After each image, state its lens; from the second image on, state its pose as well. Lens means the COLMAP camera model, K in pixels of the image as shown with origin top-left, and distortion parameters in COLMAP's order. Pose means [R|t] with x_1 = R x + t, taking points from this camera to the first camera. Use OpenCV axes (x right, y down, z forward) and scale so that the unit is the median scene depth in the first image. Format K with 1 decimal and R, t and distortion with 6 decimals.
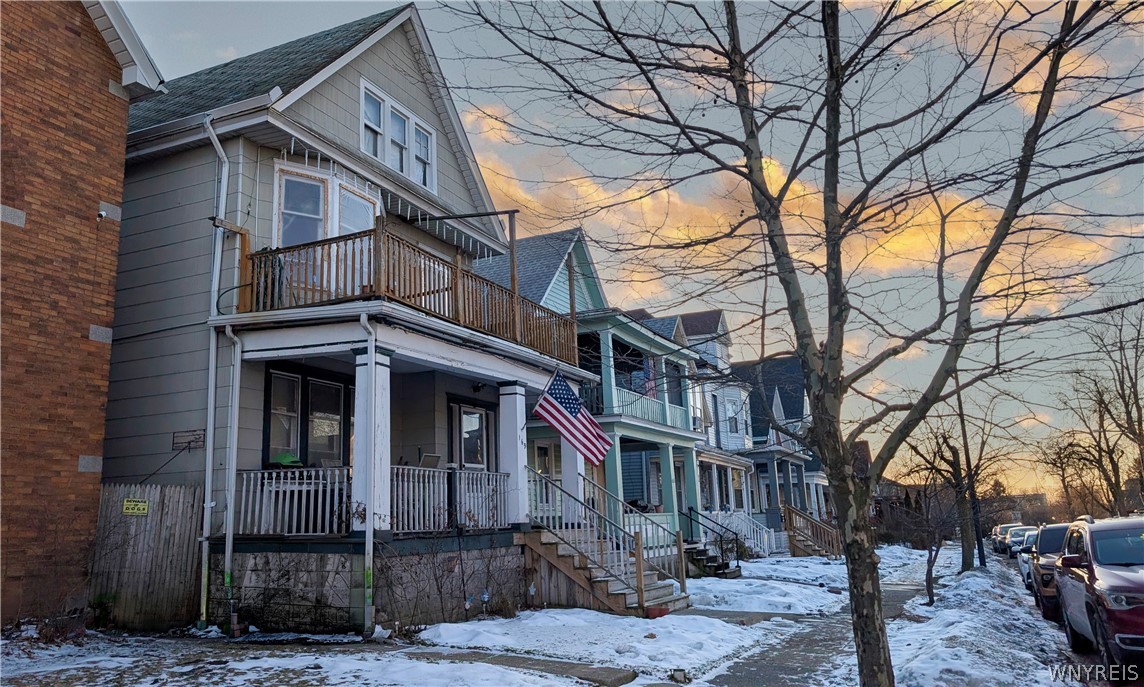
lens RADIAL K [[872.1, 0, 572.0], [0, 872.1, 343.5], [0, 0, 1]] dist [0.007456, -0.000348]
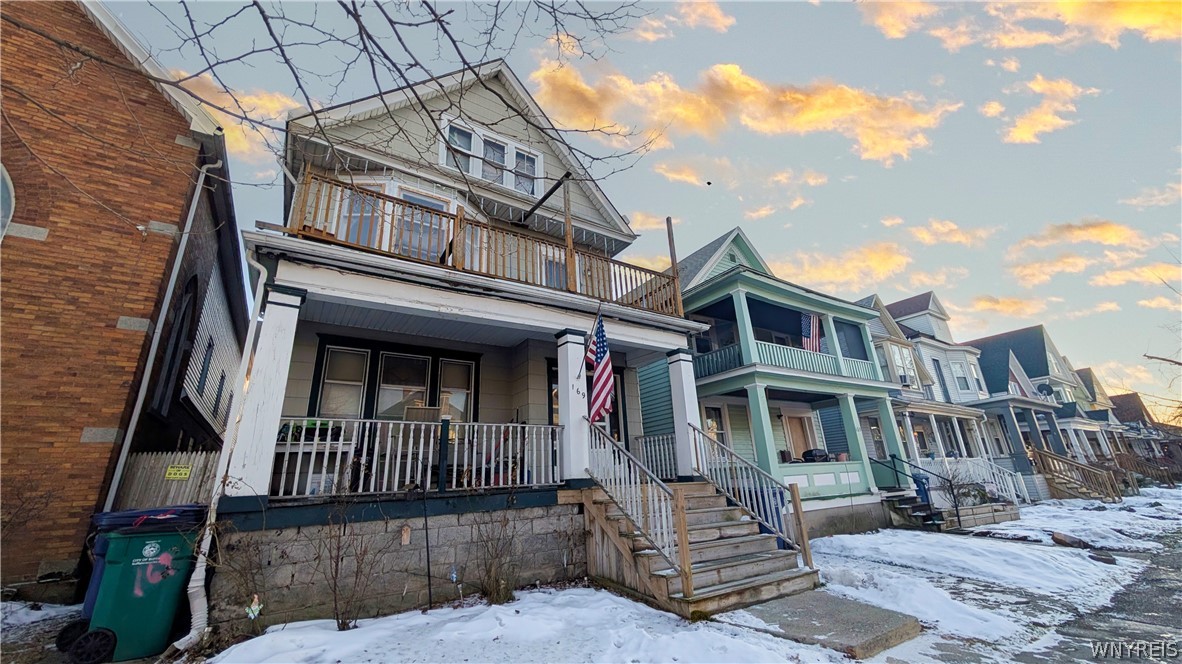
lens RADIAL K [[455.5, 0, 591.0], [0, 455.5, 332.0], [0, 0, 1]] dist [-0.000170, 0.000263]
pose [[0.849122, -0.174724, -0.498460, 0.279317], [0.126400, 0.983500, -0.129422, 0.151839], [0.512849, 0.046890, 0.857197, 0.758497]]
